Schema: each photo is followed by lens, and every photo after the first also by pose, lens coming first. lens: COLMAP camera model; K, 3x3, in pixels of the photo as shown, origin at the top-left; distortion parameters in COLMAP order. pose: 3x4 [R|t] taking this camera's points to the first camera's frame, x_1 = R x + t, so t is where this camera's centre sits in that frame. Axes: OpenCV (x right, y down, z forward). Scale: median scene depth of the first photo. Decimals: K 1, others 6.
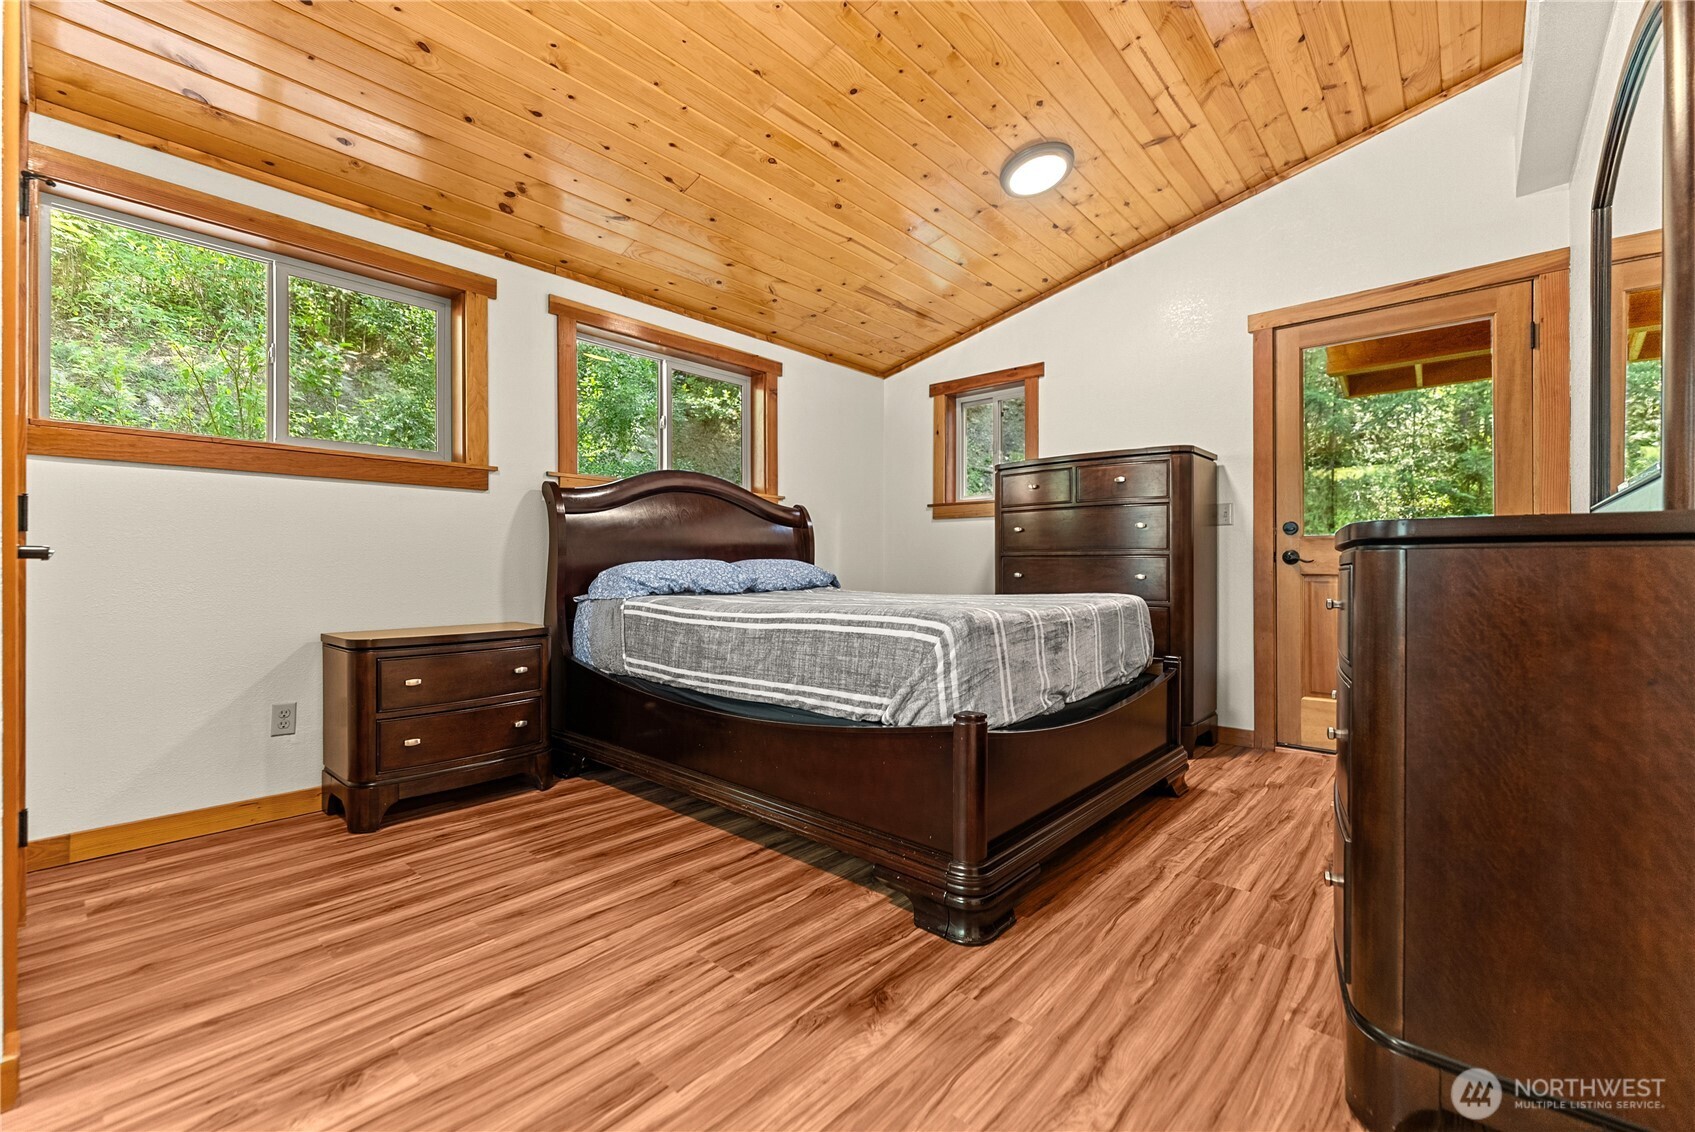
lens RADIAL K [[694.8, 0, 850.6], [0, 694.8, 567.7], [0, 0, 1]] dist [-0.001921, 0.000026]
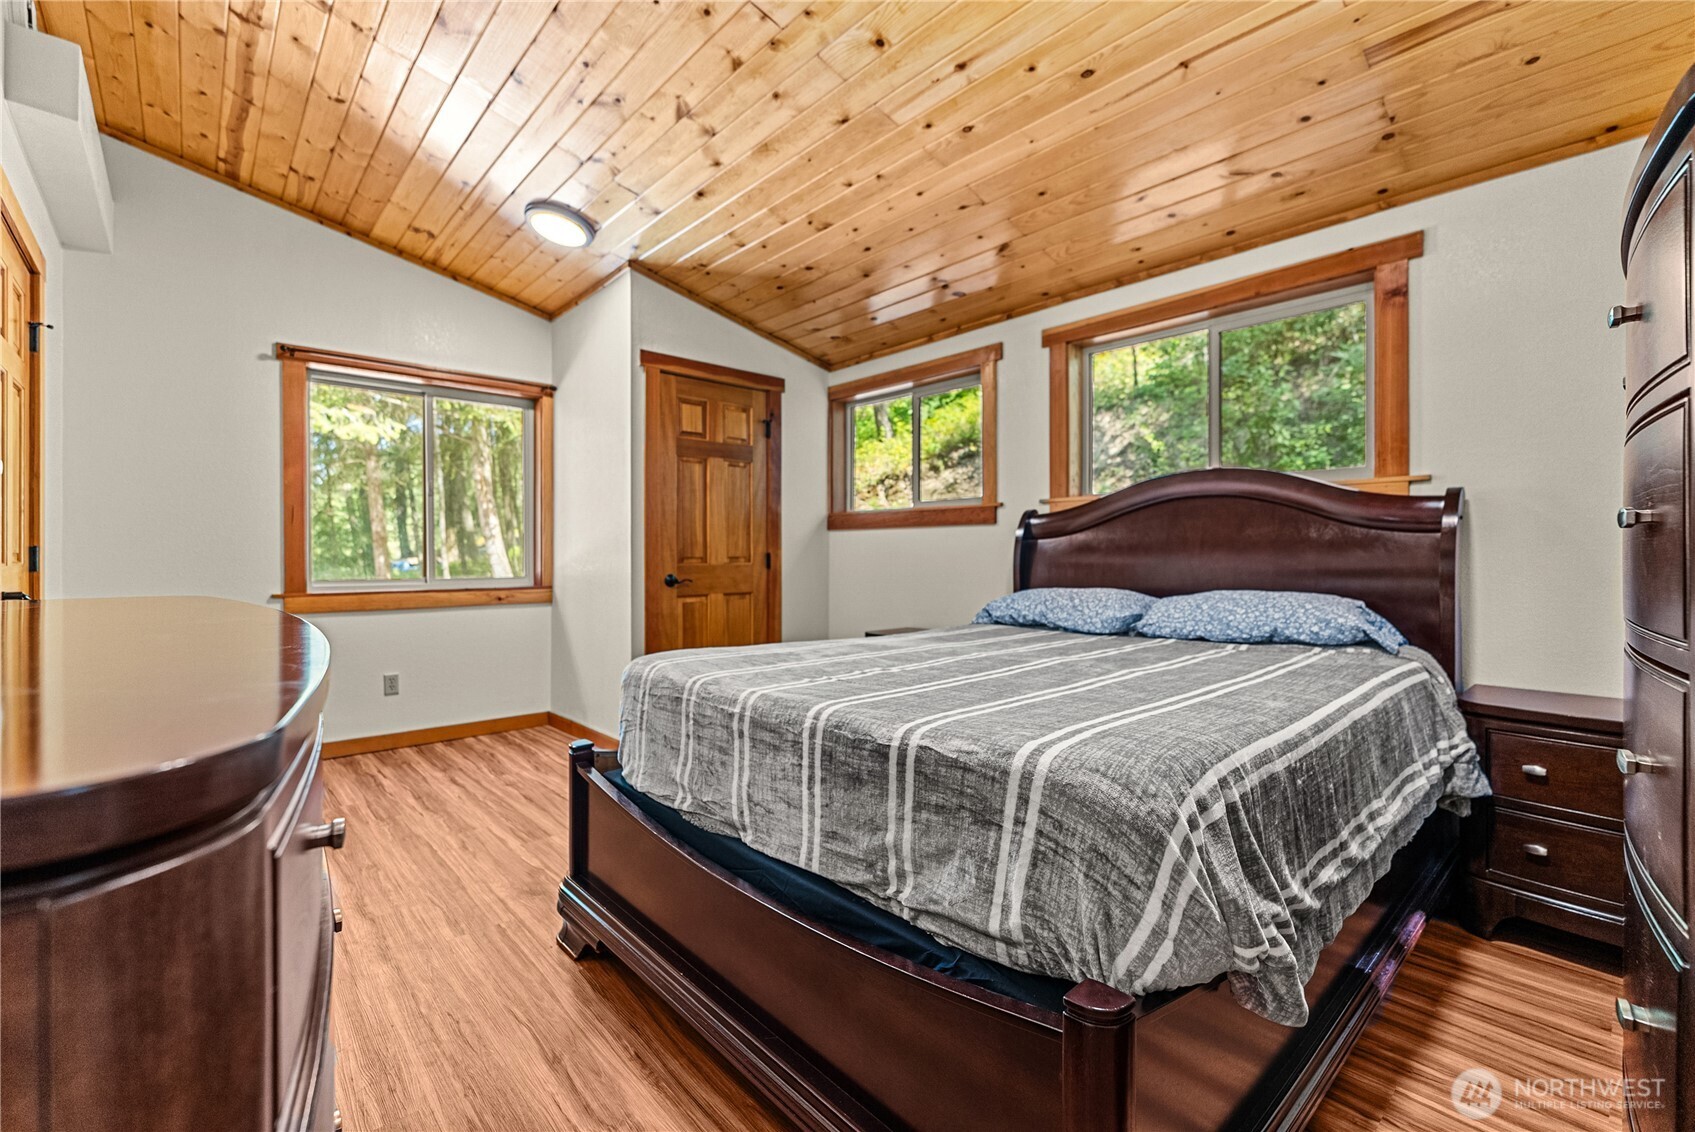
lens RADIAL K [[742.3, 0, 852.1], [0, 742.3, 557.2], [0, 0, 1]] dist [-0.000936, -0.000752]
pose [[-0.109637, 0.000173, -0.993972, 0.804680], [-0.006810, 0.999976, 0.000926, -0.057494], [0.993948, 0.006871, -0.109633, 0.955452]]
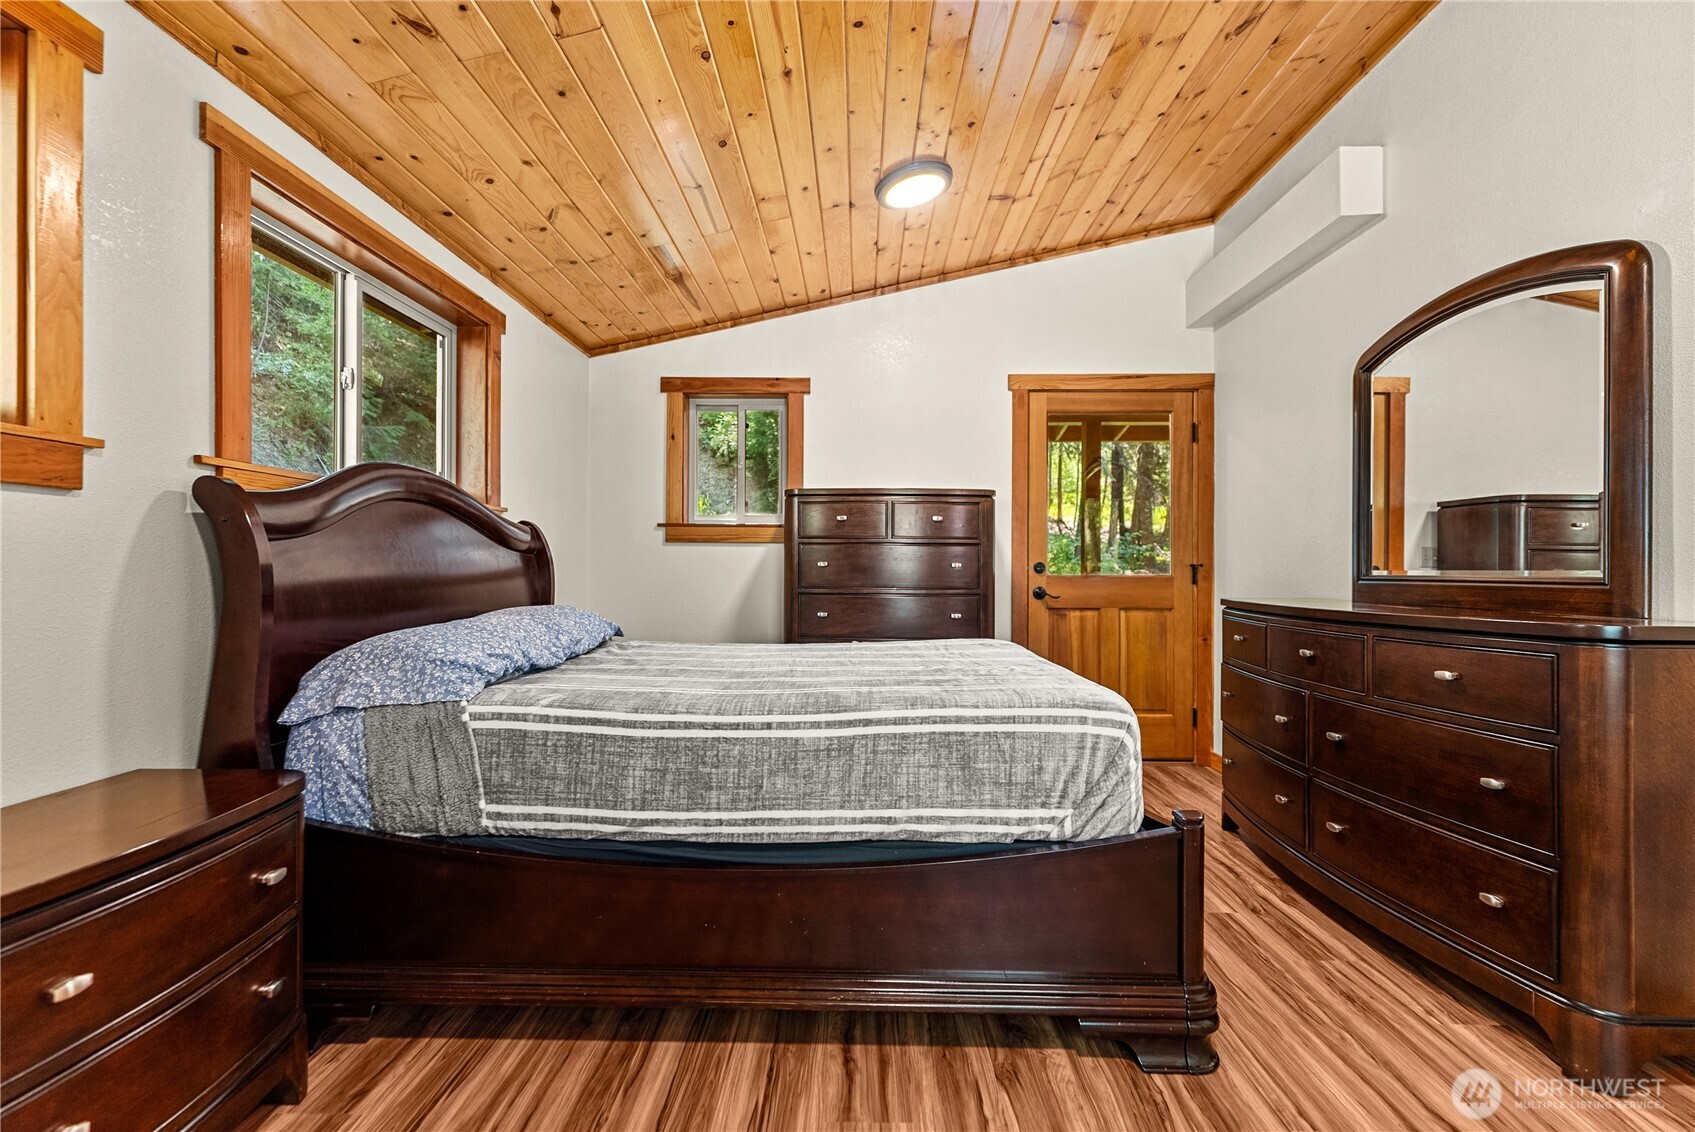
lens RADIAL K [[742.3, 0, 847.5], [0, 742.3, 567.0], [0, 0, 1]] dist [-0.000936, -0.000752]
pose [[0.762891, 0.004522, 0.646511, -0.484103], [-0.003686, 0.999990, -0.002646, -0.066102], [-0.646517, -0.000365, 0.762900, 0.331964]]
